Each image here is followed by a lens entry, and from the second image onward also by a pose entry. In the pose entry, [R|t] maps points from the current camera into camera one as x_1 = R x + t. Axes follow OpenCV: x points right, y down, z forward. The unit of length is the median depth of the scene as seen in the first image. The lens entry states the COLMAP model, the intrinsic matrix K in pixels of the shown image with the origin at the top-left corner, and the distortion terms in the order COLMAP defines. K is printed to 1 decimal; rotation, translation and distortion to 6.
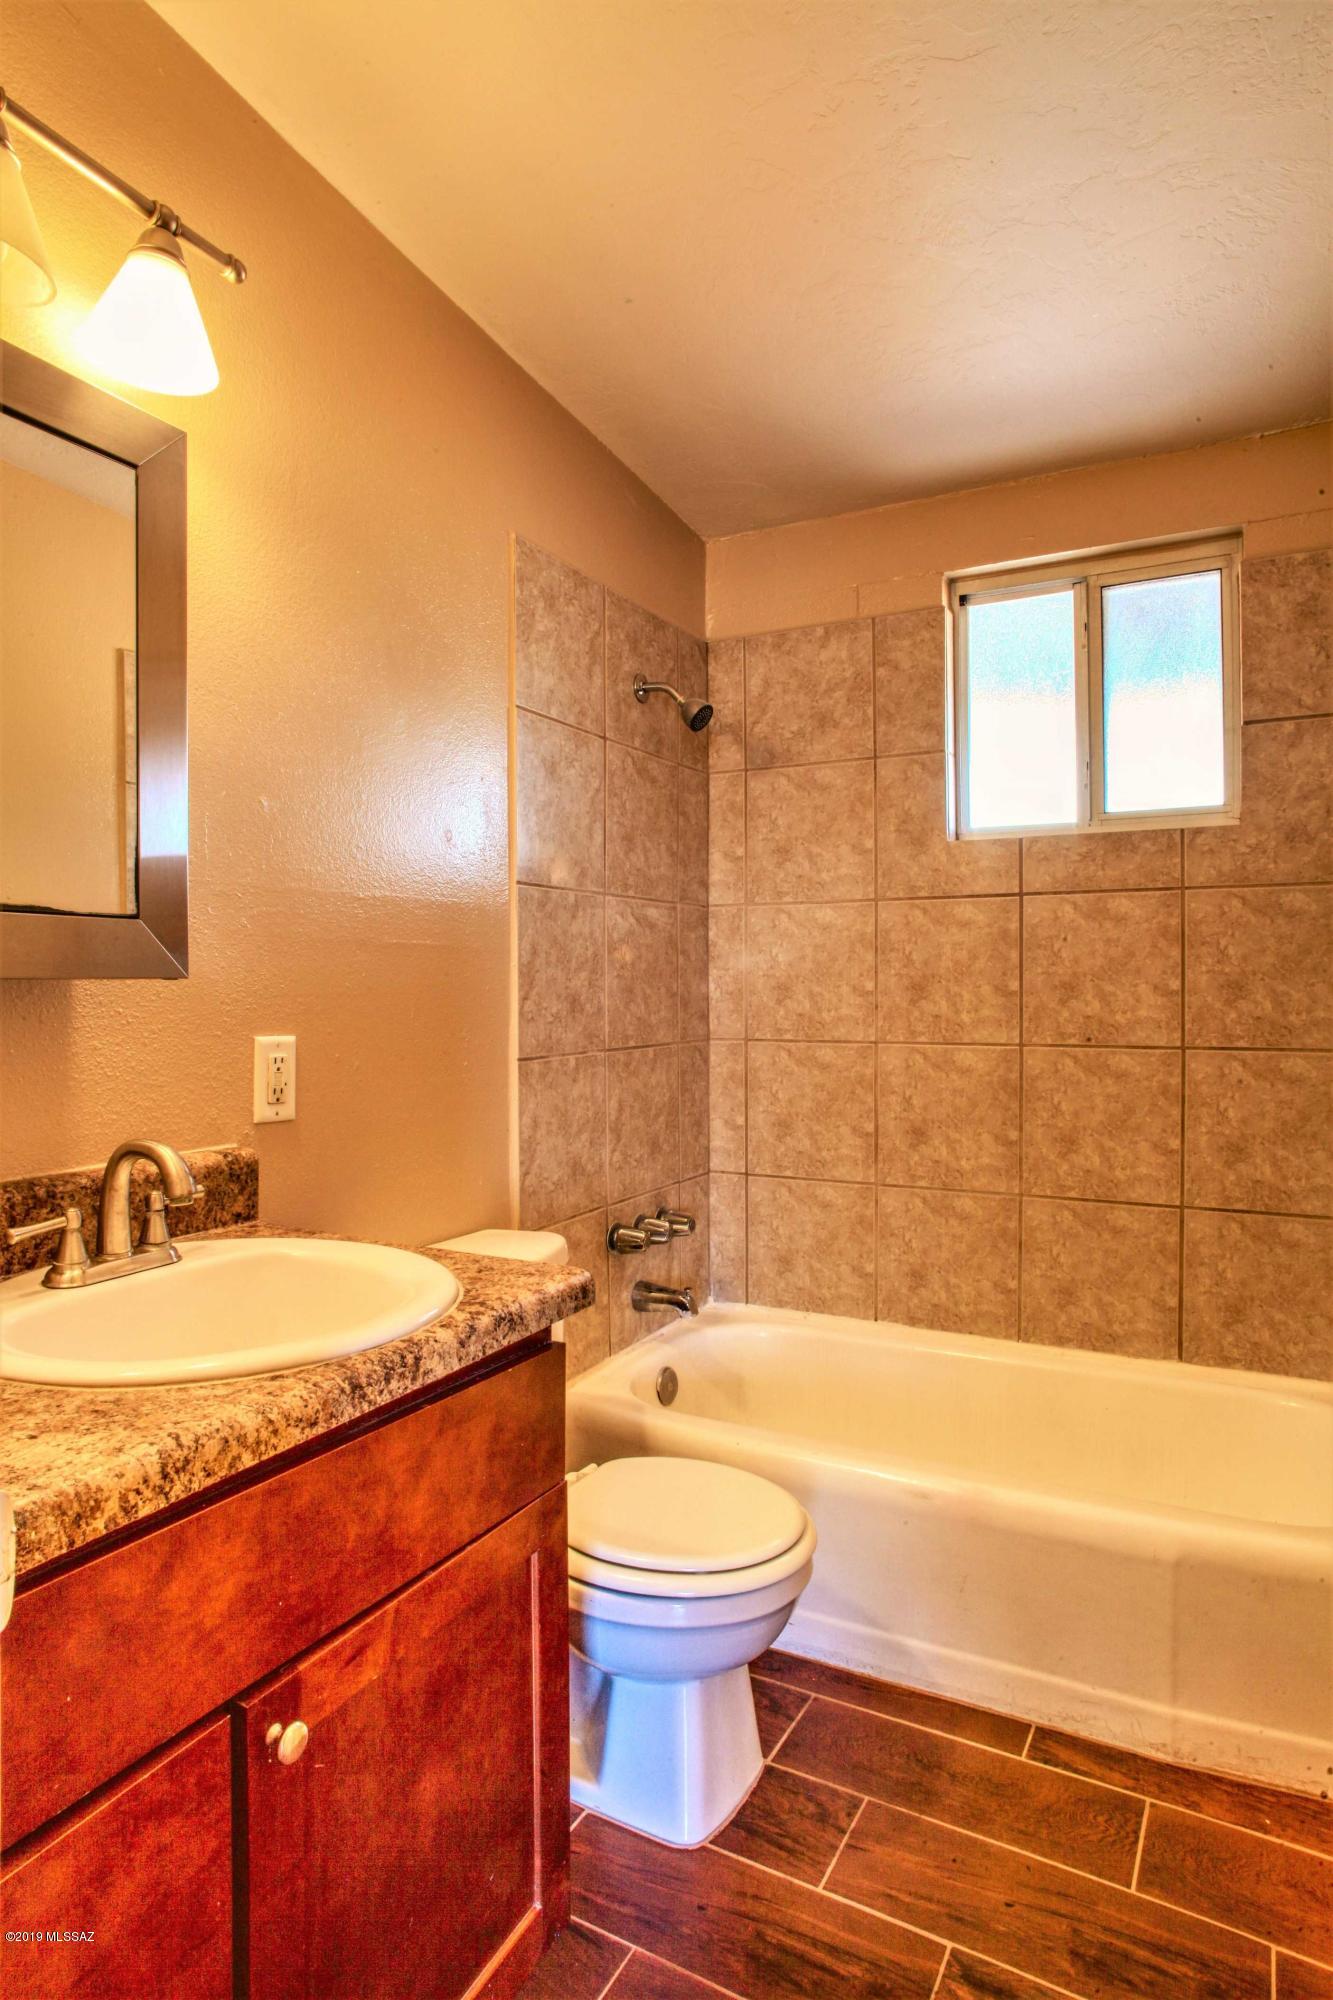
lens RADIAL K [[1139.6, 0, 672.6], [0, 1139.6, 995.2], [0, 0, 1]] dist [-0.077646, 0.051507]
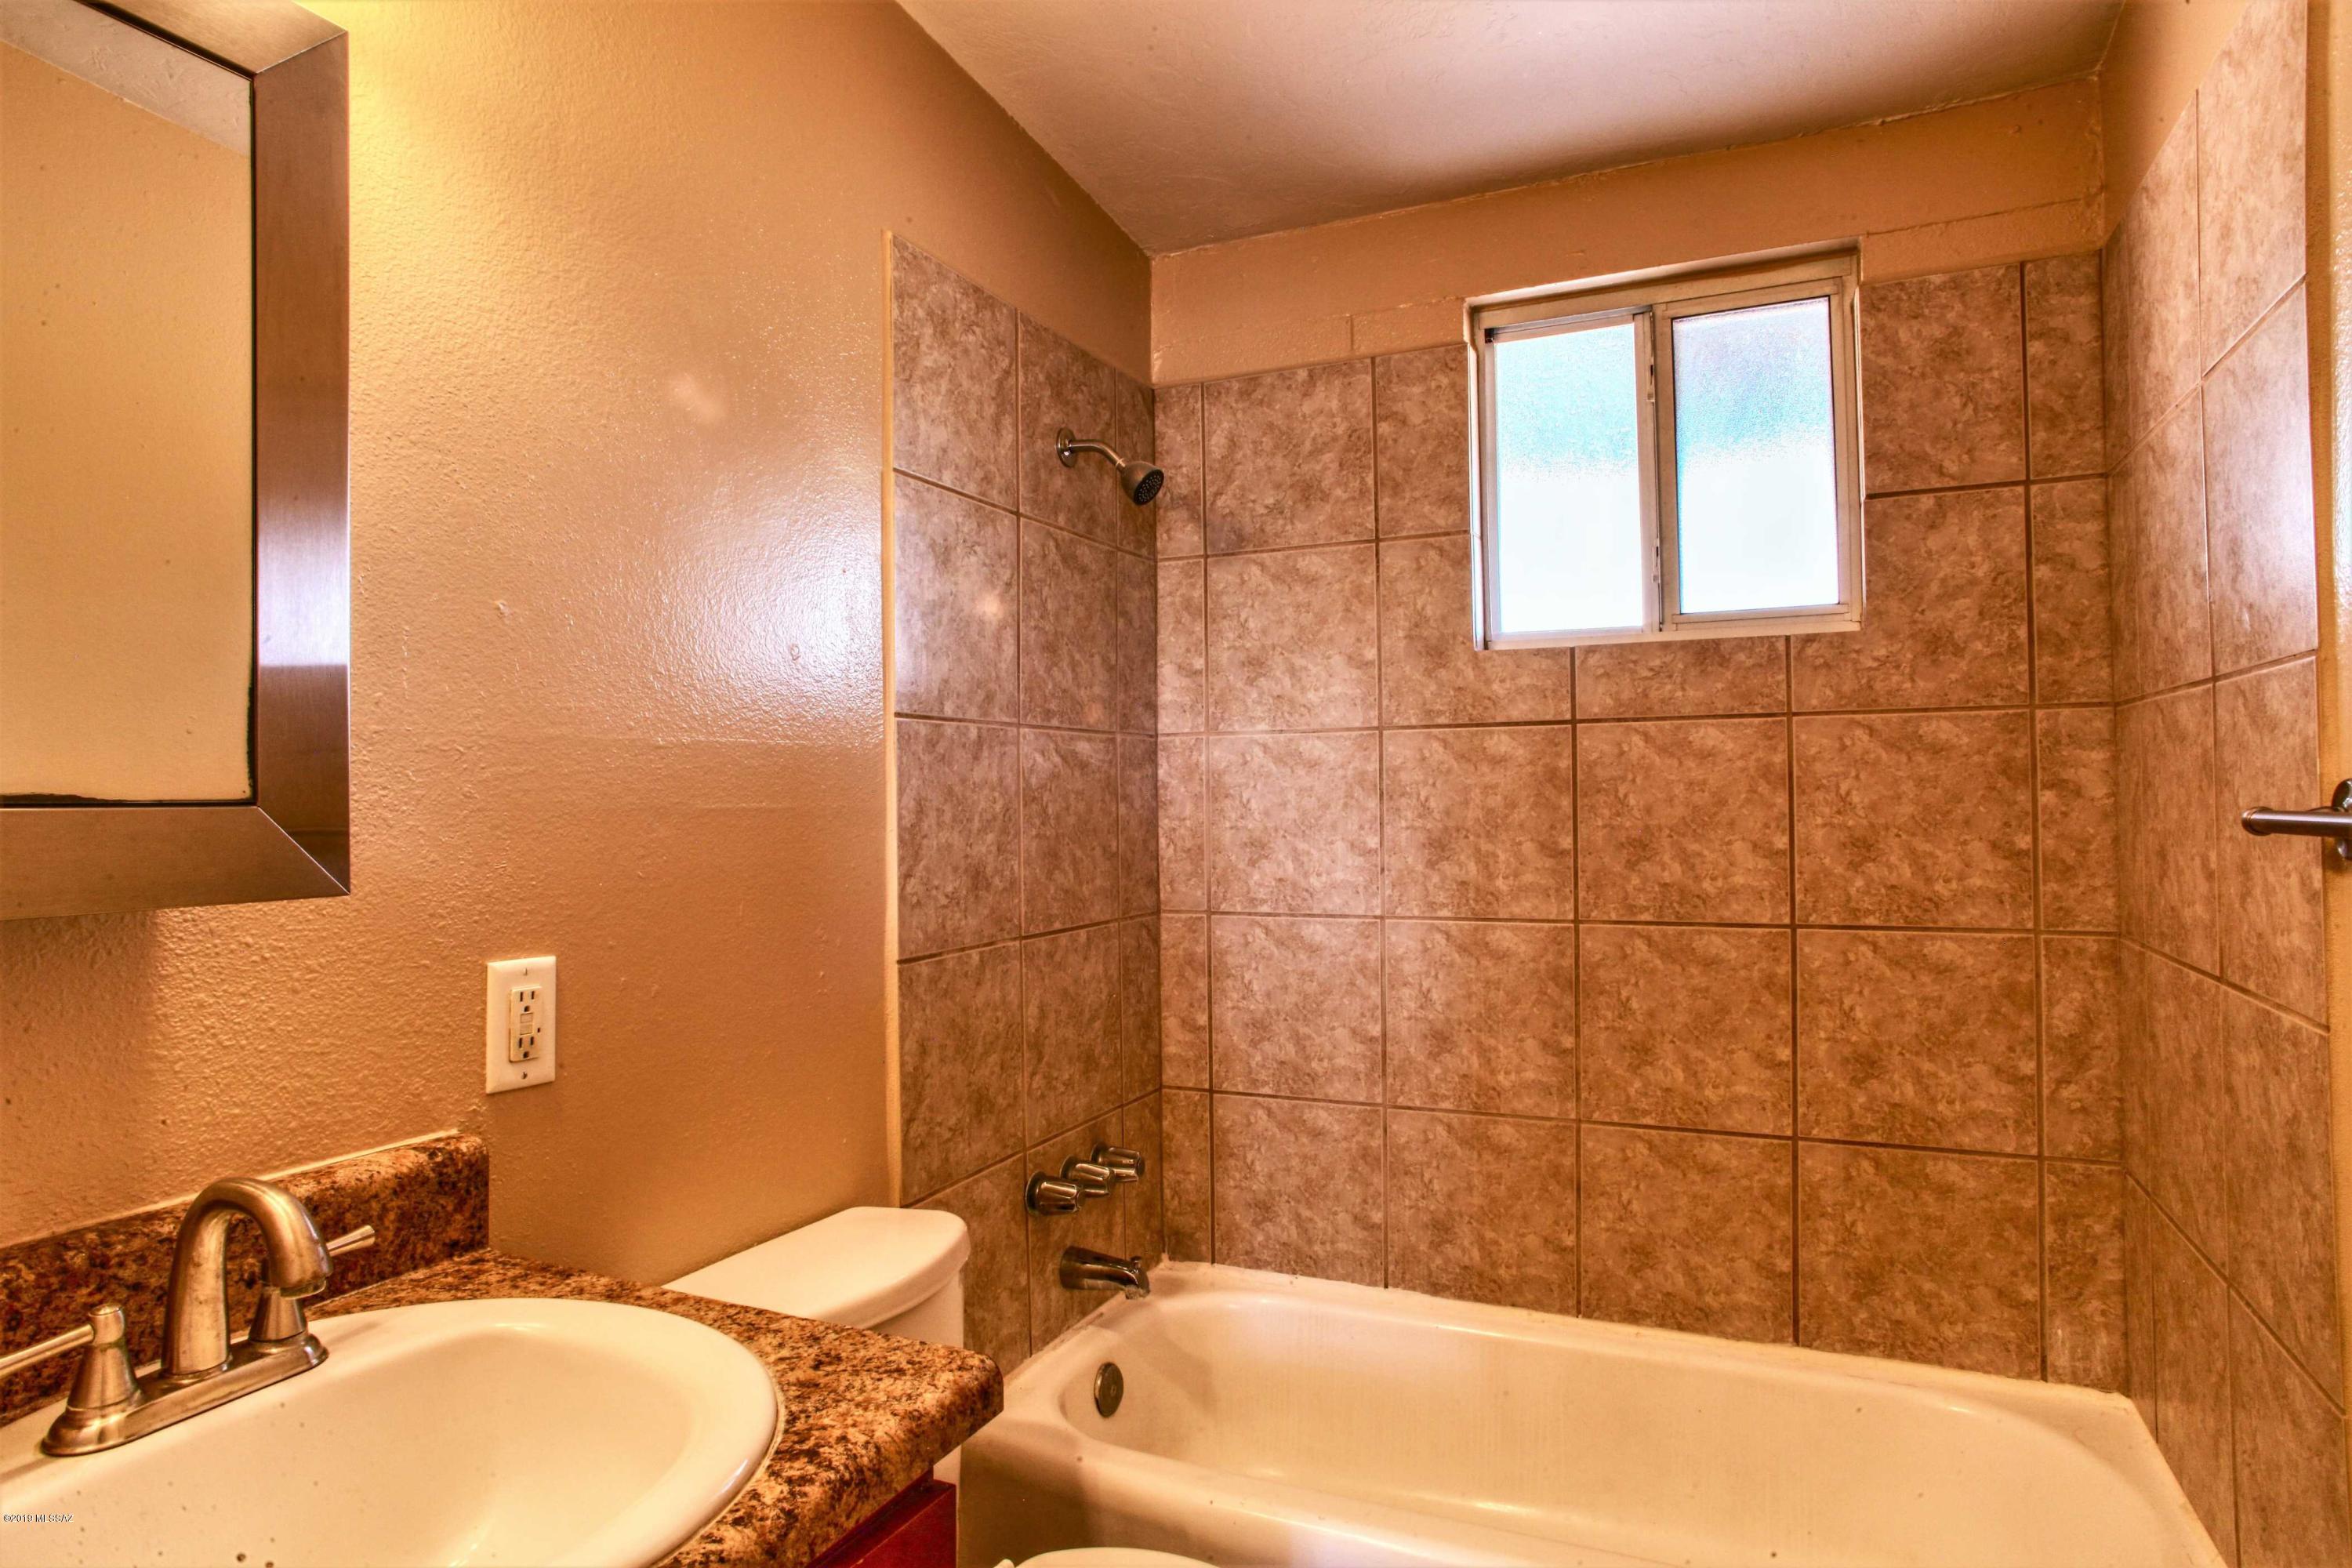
lens RADIAL K [[1340.1, 0, 1177.4], [0, 1340.1, 778.6], [0, 0, 1]] dist [-0.077646, 0.051507]
pose [[0.998471, -0.006686, 0.054874, -0.005035], [0.008131, 0.999625, -0.026152, -0.031160], [-0.054679, 0.026558, 0.998151, 0.133454]]
